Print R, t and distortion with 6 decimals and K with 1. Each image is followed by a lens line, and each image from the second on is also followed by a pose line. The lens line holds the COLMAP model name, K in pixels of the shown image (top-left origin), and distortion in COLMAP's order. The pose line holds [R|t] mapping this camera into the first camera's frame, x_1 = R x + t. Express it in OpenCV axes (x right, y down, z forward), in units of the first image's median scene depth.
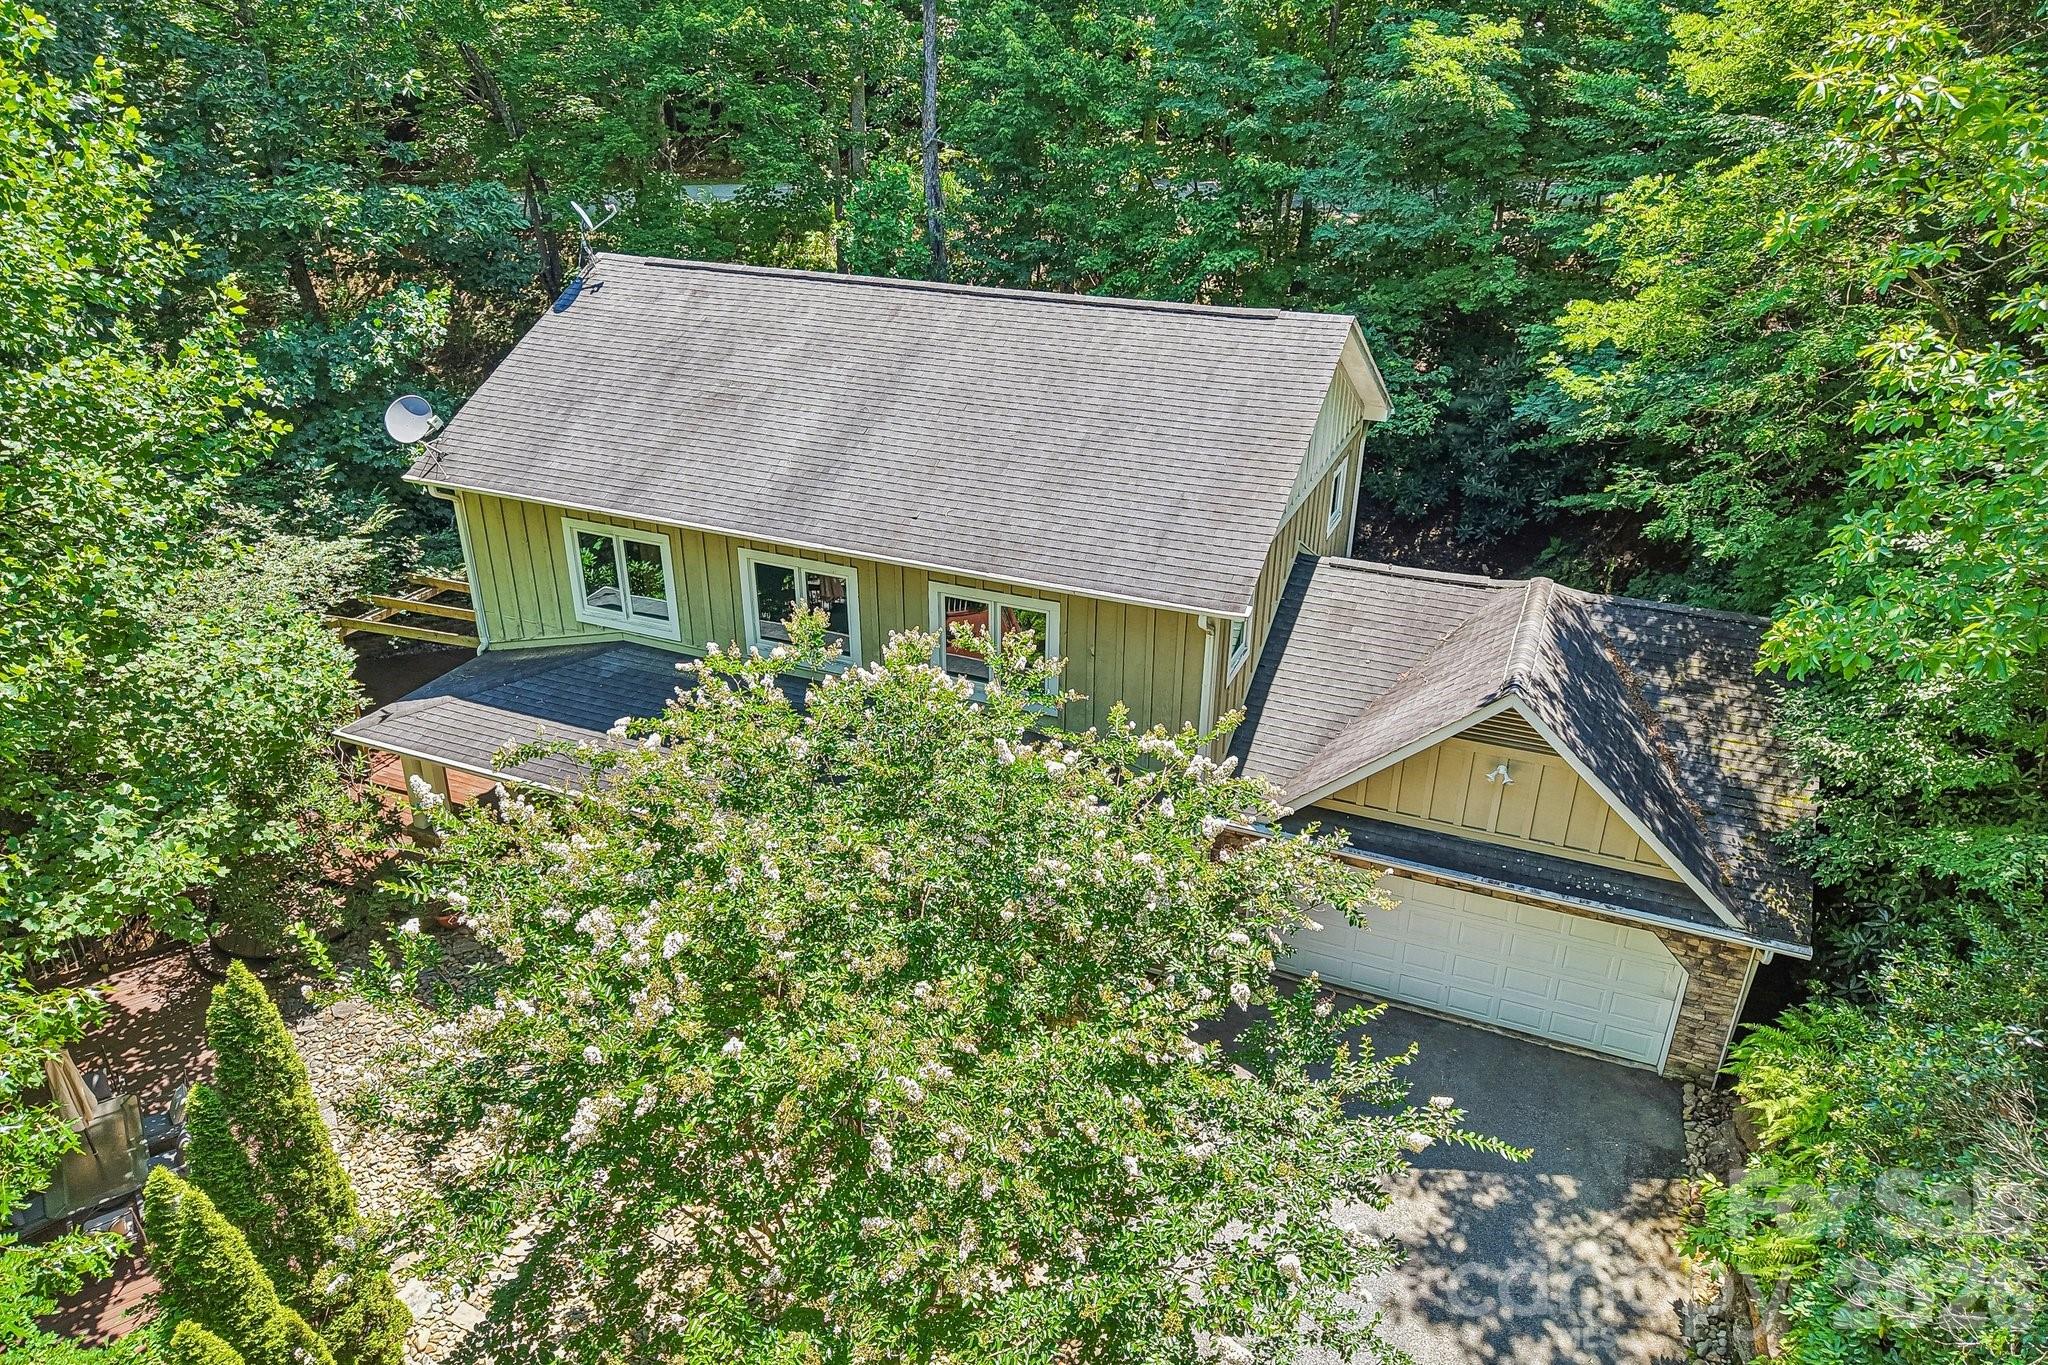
lens RADIAL K [[1414.7, 0, 1024.0], [0, 1414.7, 682.5], [0, 0, 1]] dist [-0.000687, -0.000095]
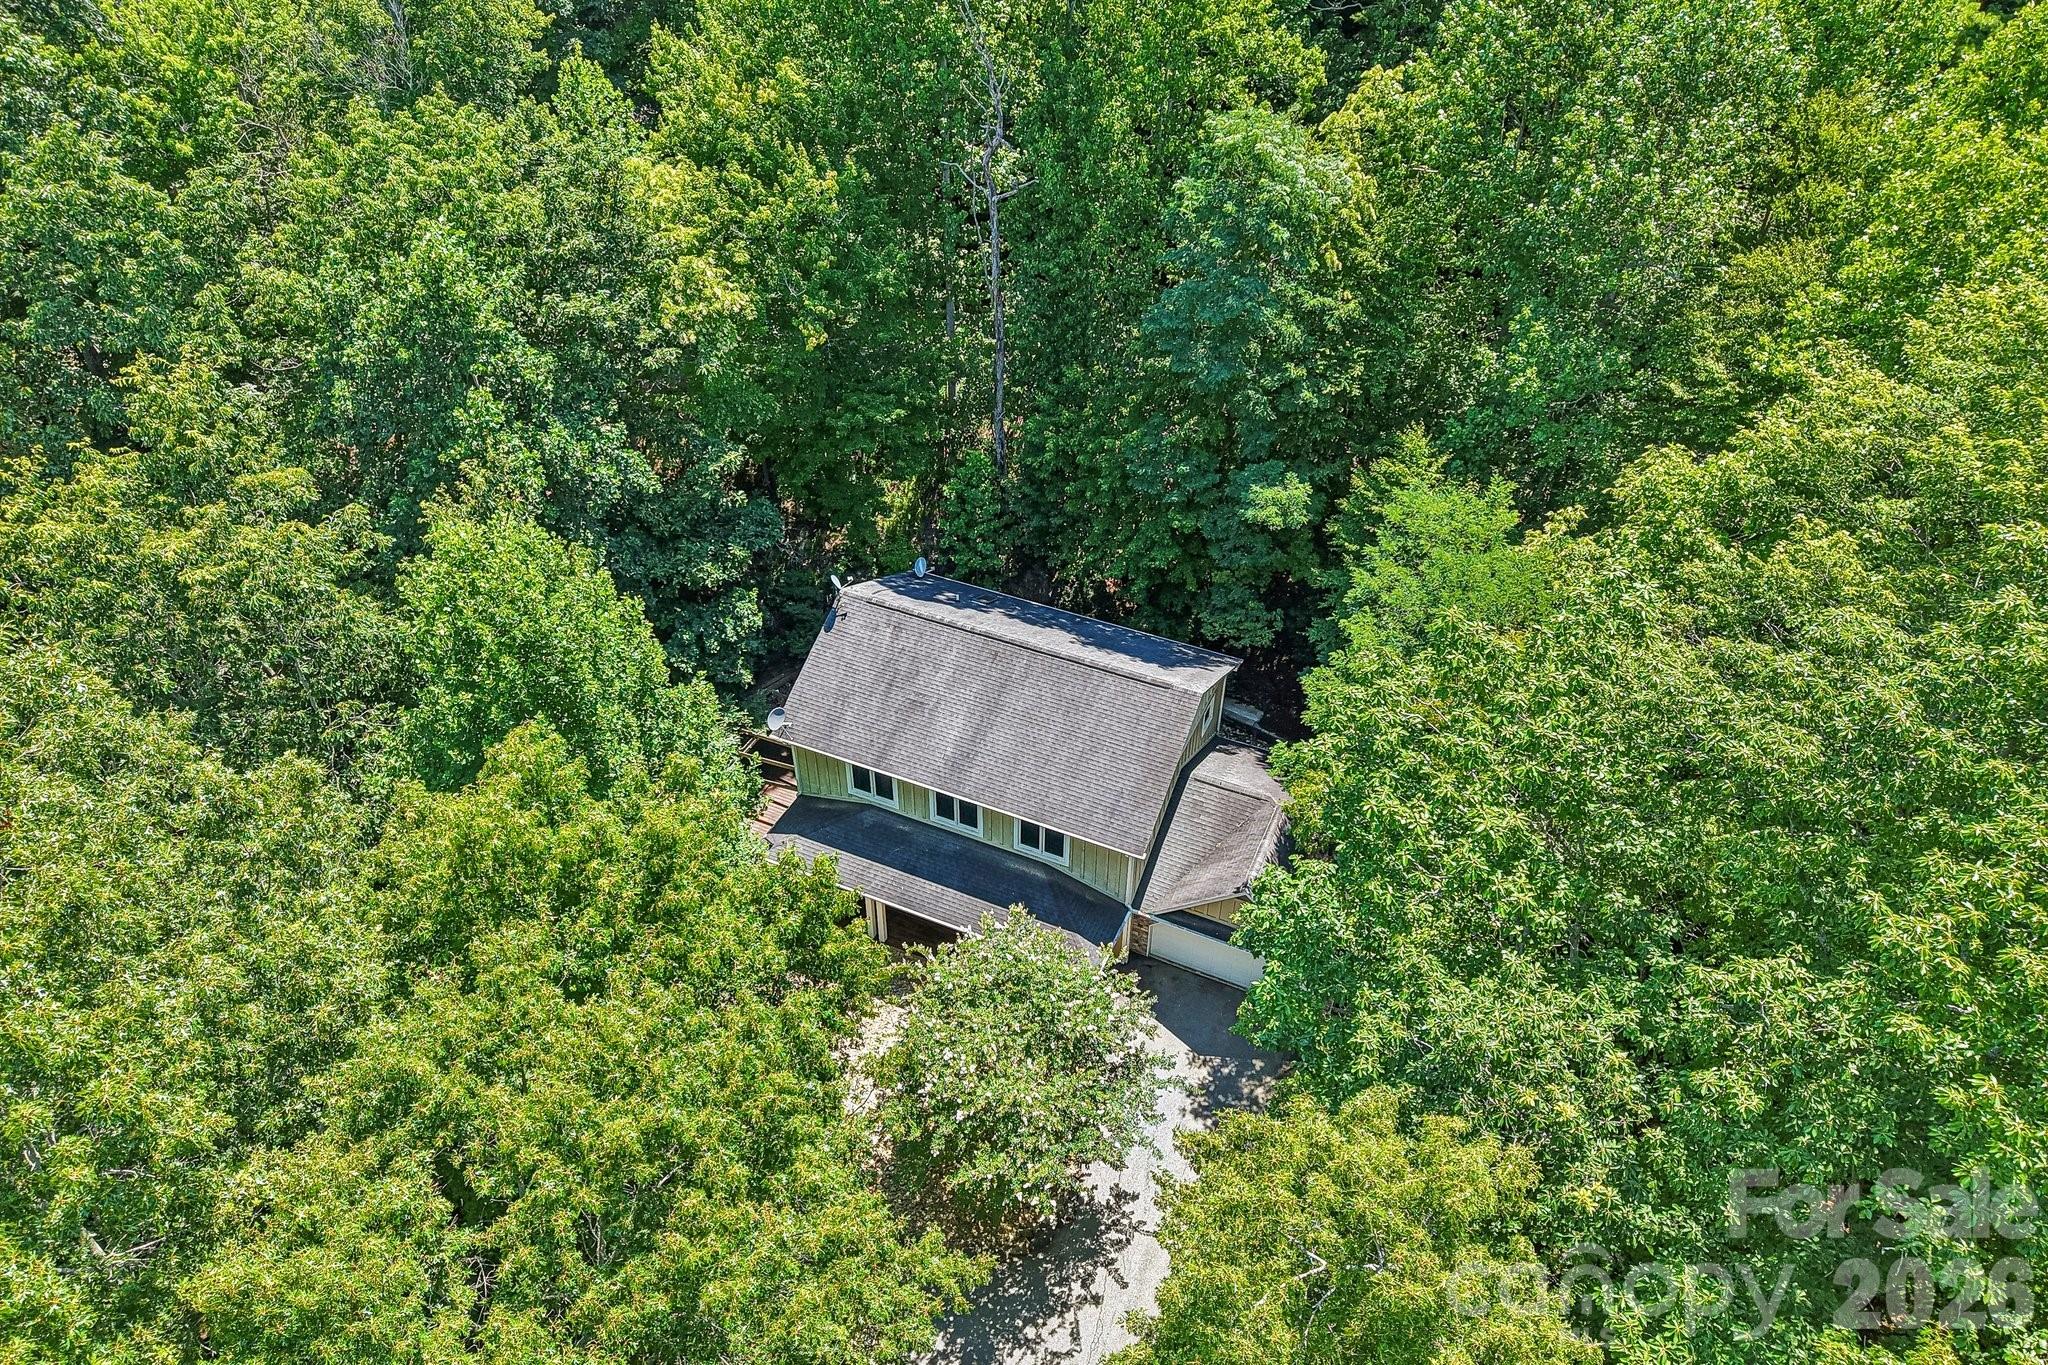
lens RADIAL K [[1414.7, 0, 1024.0], [0, 1414.7, 682.5], [0, 0, 1]] dist [-0.000687, -0.000095]
pose [[0.999700, 0.024214, 0.003602, -0.066121], [-0.024444, 0.979382, 0.200534, -0.775173], [0.001328, -0.200562, 0.979680, -1.289409]]
